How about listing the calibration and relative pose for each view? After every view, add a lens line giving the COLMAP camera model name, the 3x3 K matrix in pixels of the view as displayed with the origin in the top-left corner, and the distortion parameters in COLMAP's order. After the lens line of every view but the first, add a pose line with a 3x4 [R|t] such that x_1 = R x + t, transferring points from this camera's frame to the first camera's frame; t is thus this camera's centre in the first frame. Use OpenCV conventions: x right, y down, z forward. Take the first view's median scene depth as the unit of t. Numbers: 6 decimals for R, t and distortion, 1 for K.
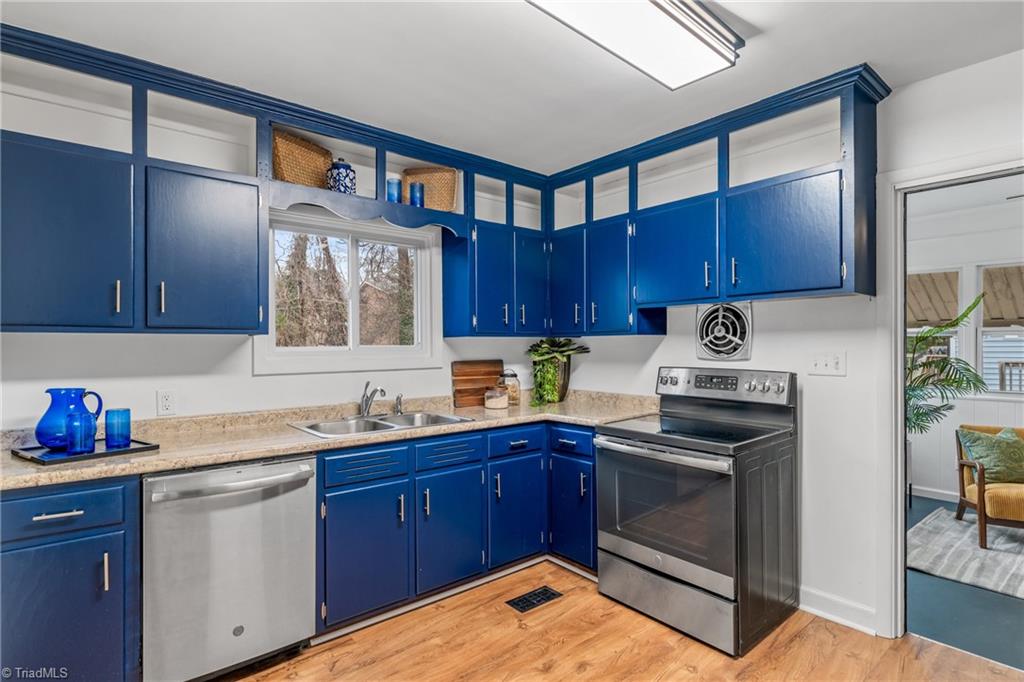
lens RADIAL K [[523.7, 0, 509.1], [0, 523.7, 346.3], [0, 0, 1]] dist [0.000654, 0.000674]
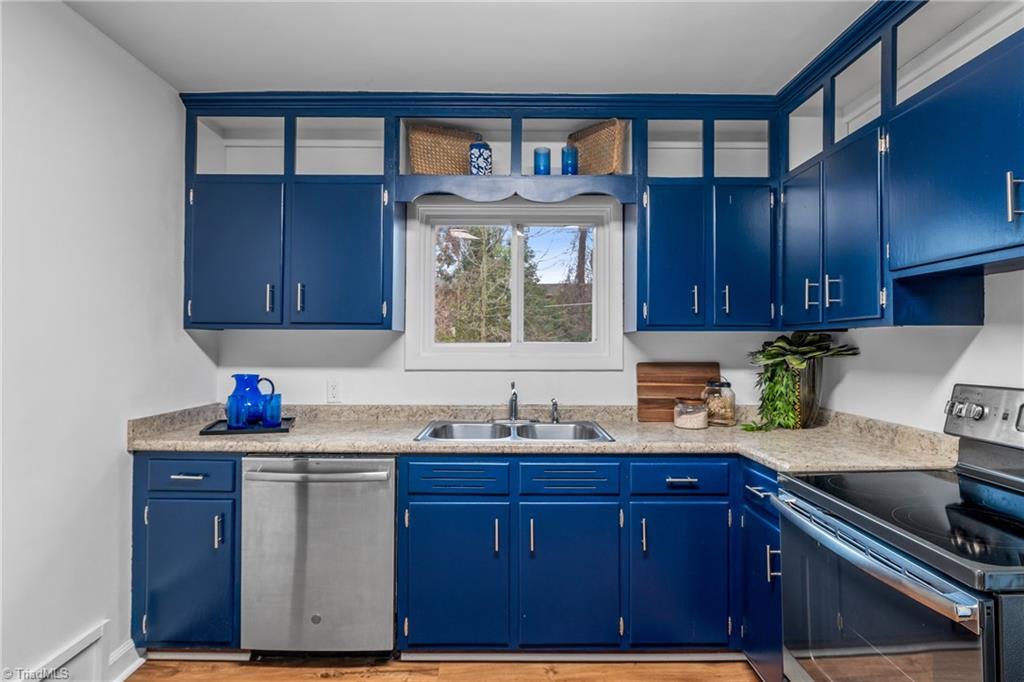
lens RADIAL K [[536.9, 0, 513.2], [0, 536.9, 336.9], [0, 0, 1]] dist [-0.002659, -0.000745]
pose [[0.769601, -0.001473, -0.638523, 0.302020], [-0.007846, 0.999900, -0.011763, 0.001148], [0.638477, 0.014063, 0.769513, 0.291155]]
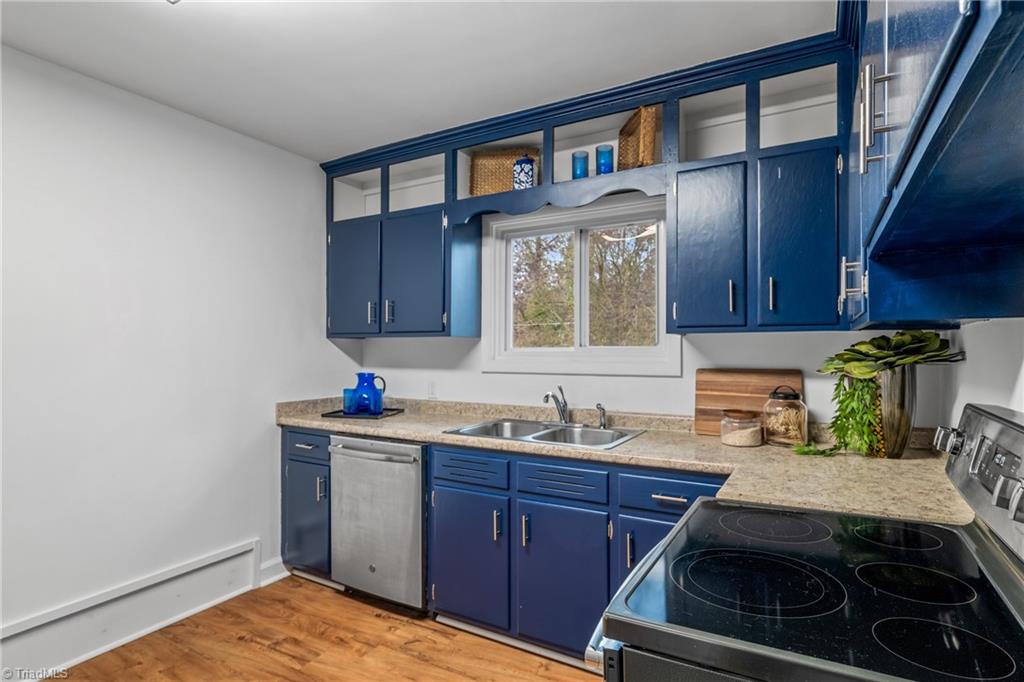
lens RADIAL K [[537.3, 0, 511.9], [0, 537.3, 344.2], [0, 0, 1]] dist [-0.003386, -0.000487]
pose [[0.336353, -0.002838, -0.941732, 0.562902], [-0.002136, 0.999991, -0.003776, -0.000843], [0.941733, 0.003281, 0.336344, 0.590572]]
